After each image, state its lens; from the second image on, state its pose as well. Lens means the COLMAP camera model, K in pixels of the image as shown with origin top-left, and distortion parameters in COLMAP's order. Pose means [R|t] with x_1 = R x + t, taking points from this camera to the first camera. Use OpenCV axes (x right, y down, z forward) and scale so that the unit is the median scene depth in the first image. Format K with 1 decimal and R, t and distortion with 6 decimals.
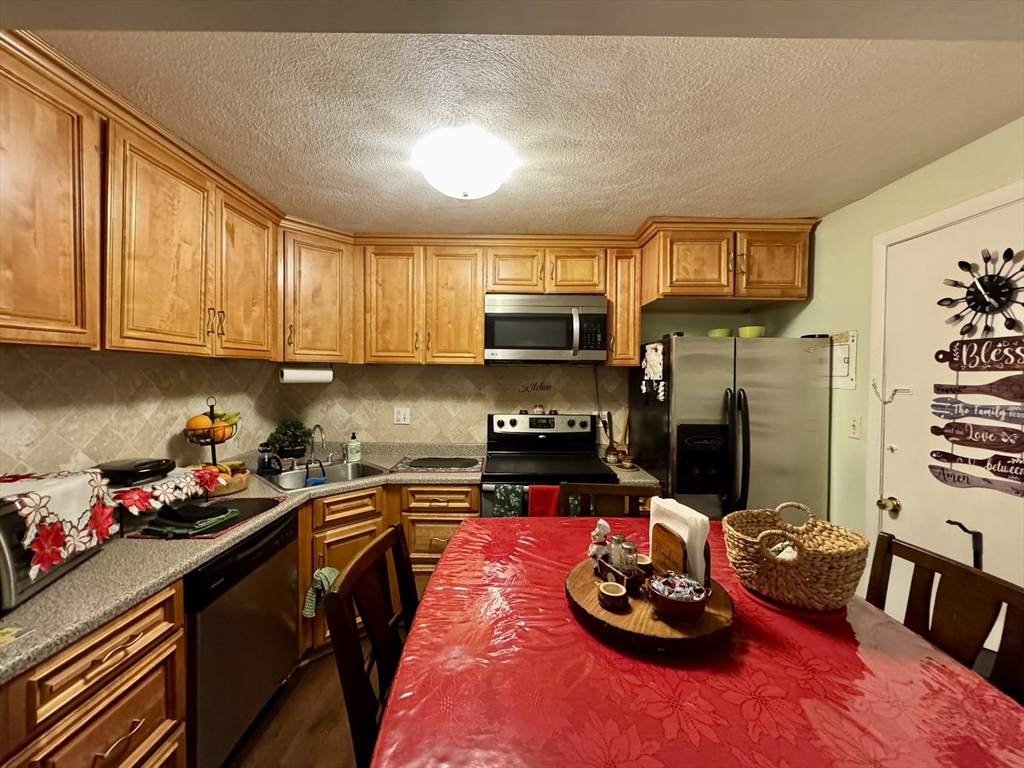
lens RADIAL K [[406.1, 0, 513.1], [0, 406.1, 384.6], [0, 0, 1]] dist [-0.002416, 0.000282]
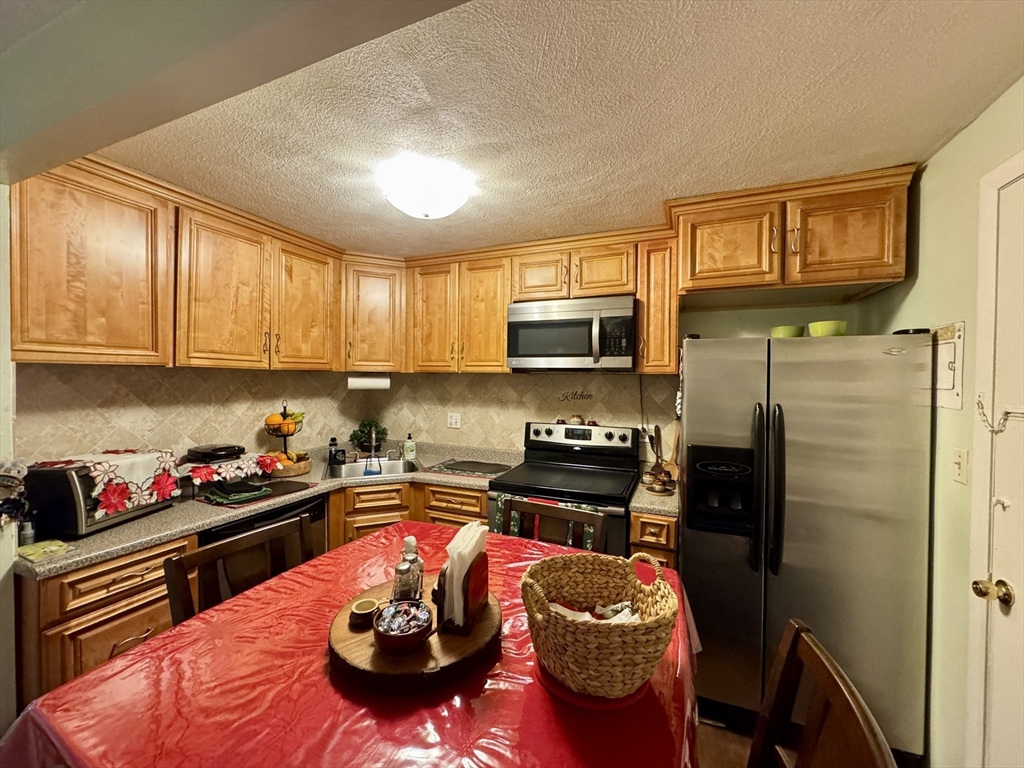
lens RADIAL K [[406.1, 0, 513.3], [0, 406.1, 385.0], [0, 0, 1]] dist [-0.002416, 0.000282]
pose [[0.920382, 0.007483, -0.390949, 0.385404], [-0.011313, 0.999908, -0.007493, -0.013977], [0.390856, 0.011319, 0.920382, 0.087780]]
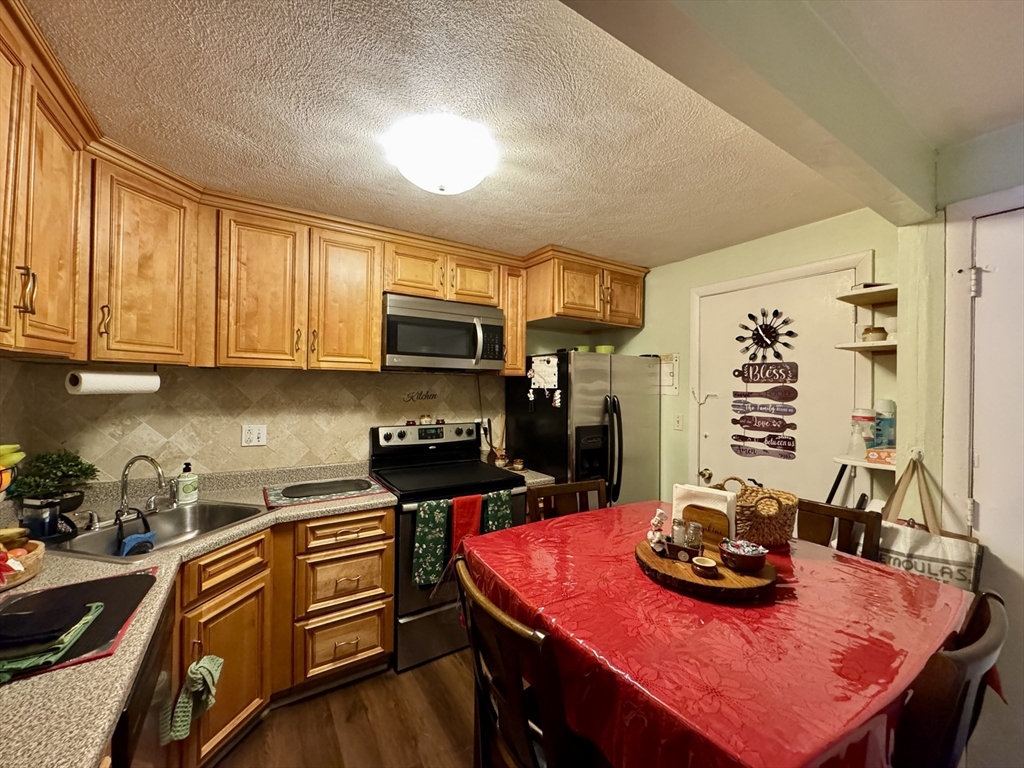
lens RADIAL K [[406.1, 0, 512.2], [0, 406.1, 384.7], [0, 0, 1]] dist [-0.002416, 0.000282]
pose [[0.845230, 0.003238, 0.534393, -0.358175], [0.006409, 0.999848, -0.016194, -0.004577], [-0.534365, 0.017113, 0.845081, 0.107958]]
